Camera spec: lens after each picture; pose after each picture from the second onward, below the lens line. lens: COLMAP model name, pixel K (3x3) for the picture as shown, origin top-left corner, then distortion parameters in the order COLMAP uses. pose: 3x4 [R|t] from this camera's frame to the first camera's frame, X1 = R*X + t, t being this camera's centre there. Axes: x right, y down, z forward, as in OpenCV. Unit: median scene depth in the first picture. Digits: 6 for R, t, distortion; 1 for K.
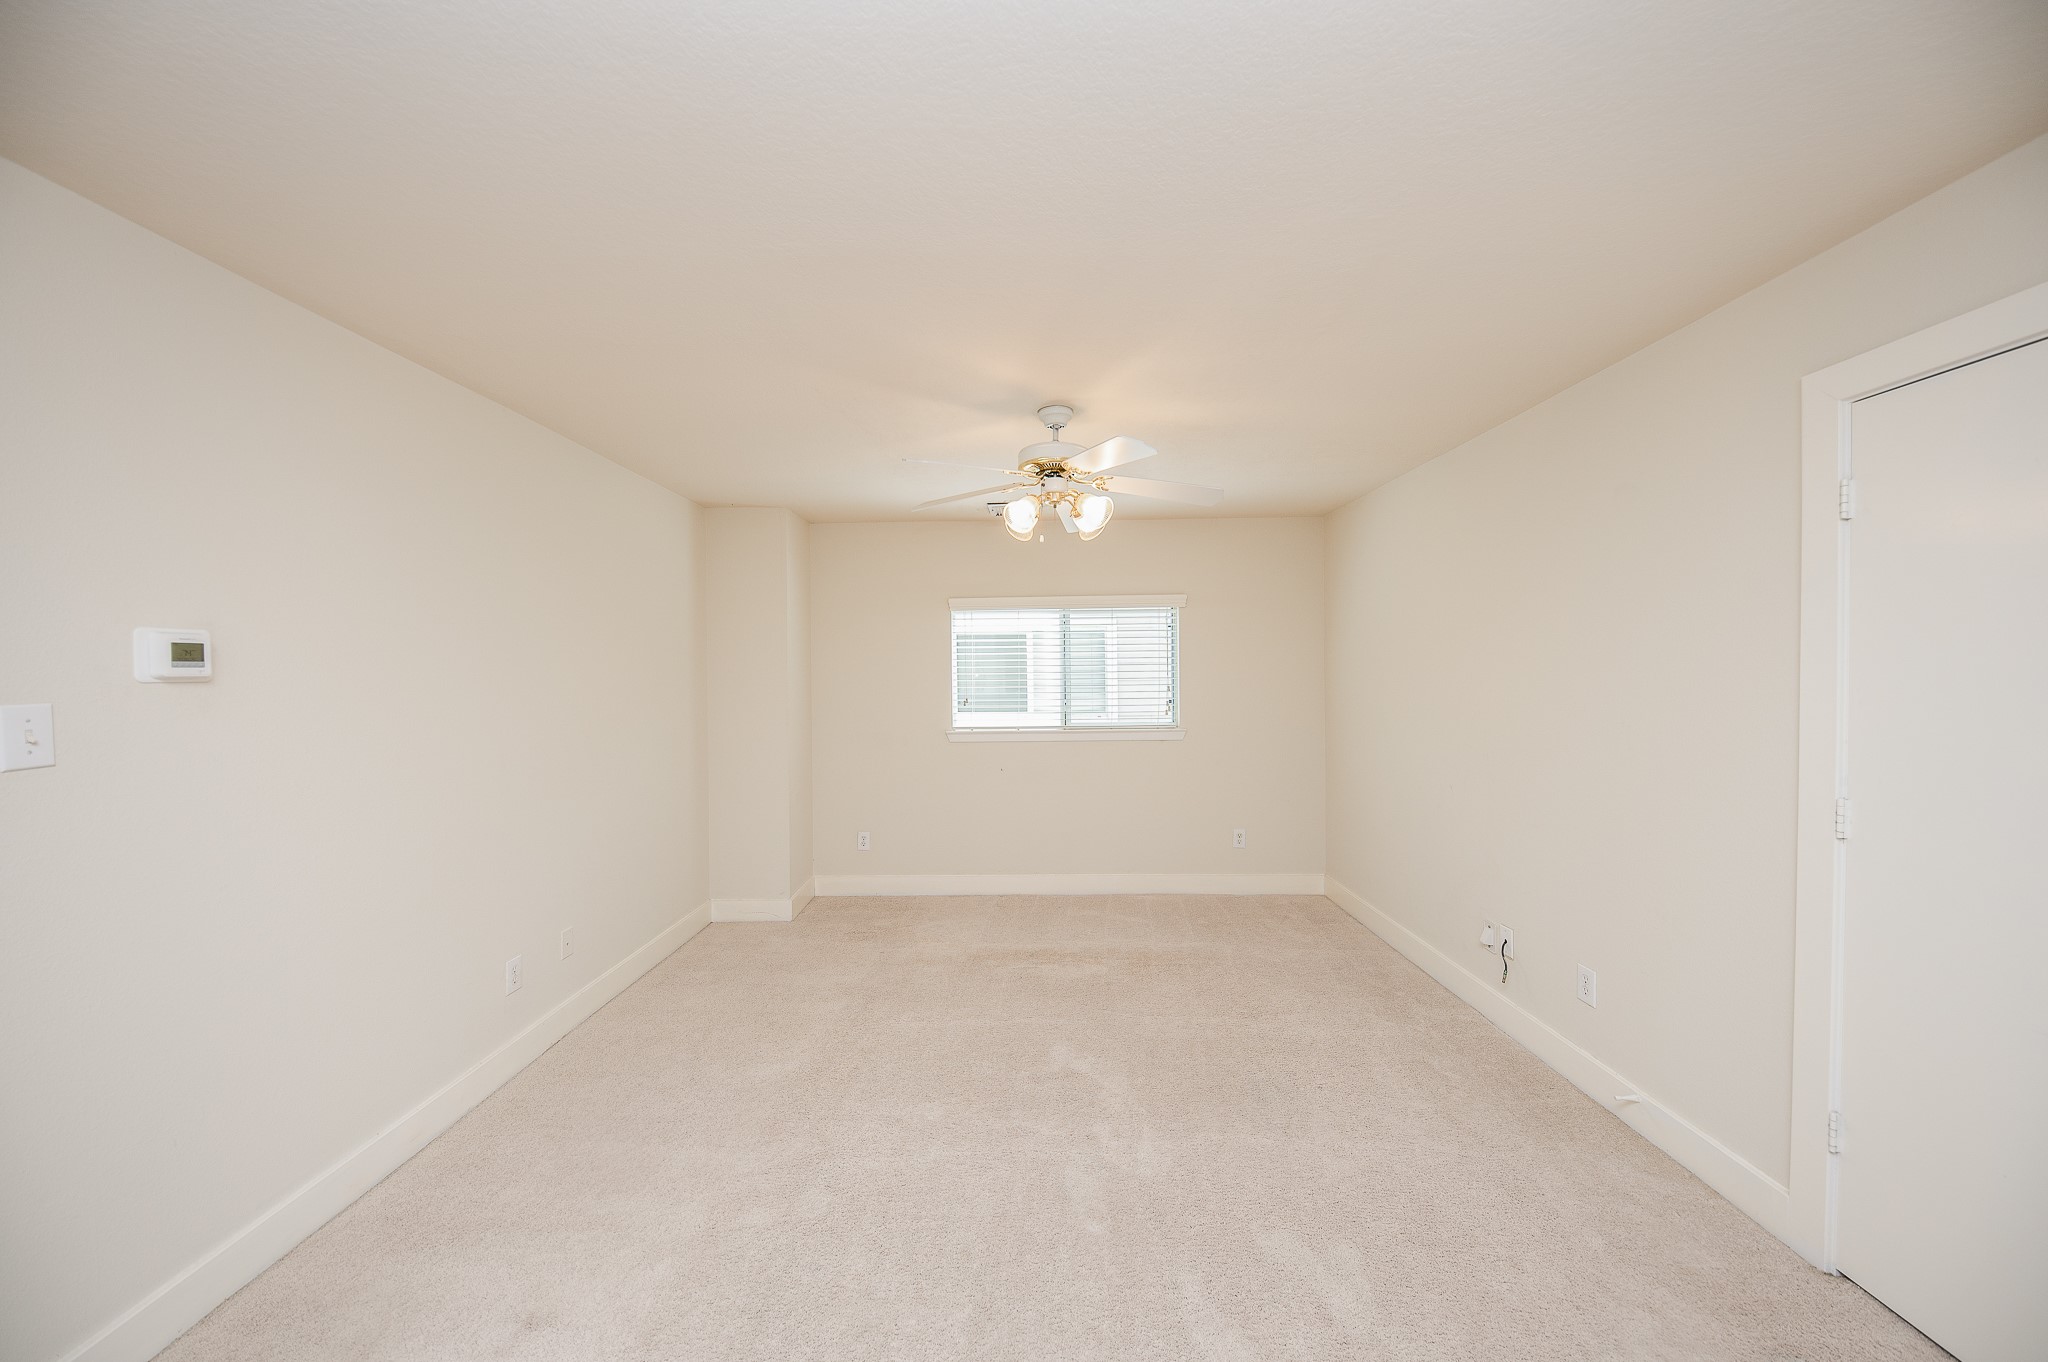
lens RADIAL K [[702.8, 0, 1014.4], [0, 702.8, 679.9], [0, 0, 1]] dist [0.000539, -0.000111]
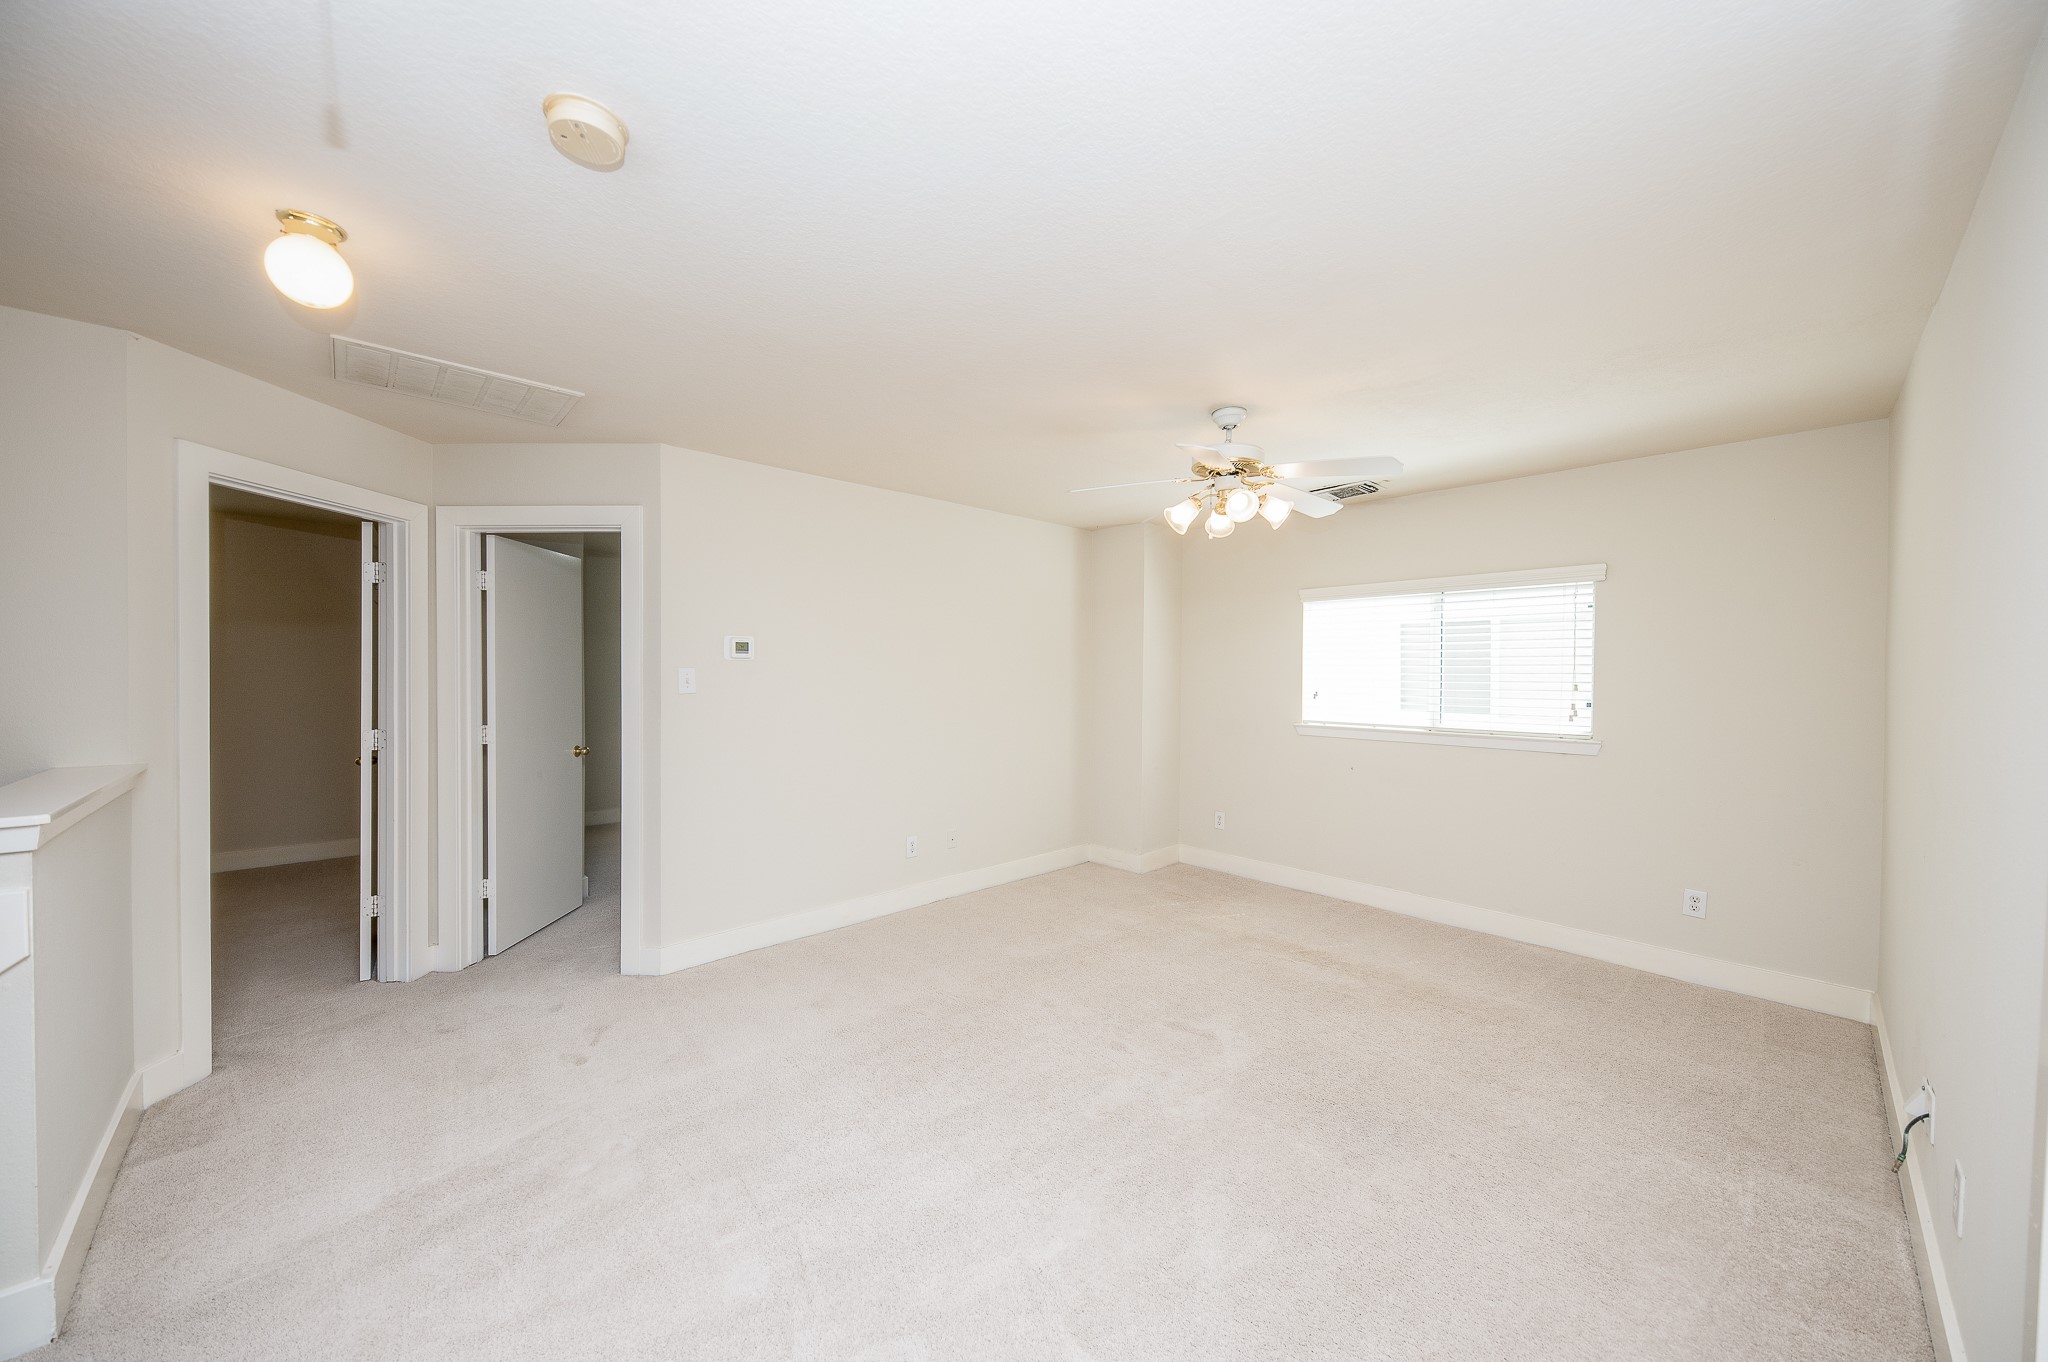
lens RADIAL K [[702.8, 0, 1014.4], [0, 702.8, 679.9], [0, 0, 1]] dist [0.000539, -0.000111]
pose [[0.700166, 0.023207, -0.713603, 0.338528], [-0.019531, 0.999720, 0.013348, 0.005857], [0.713713, 0.004592, 0.700423, 0.020095]]
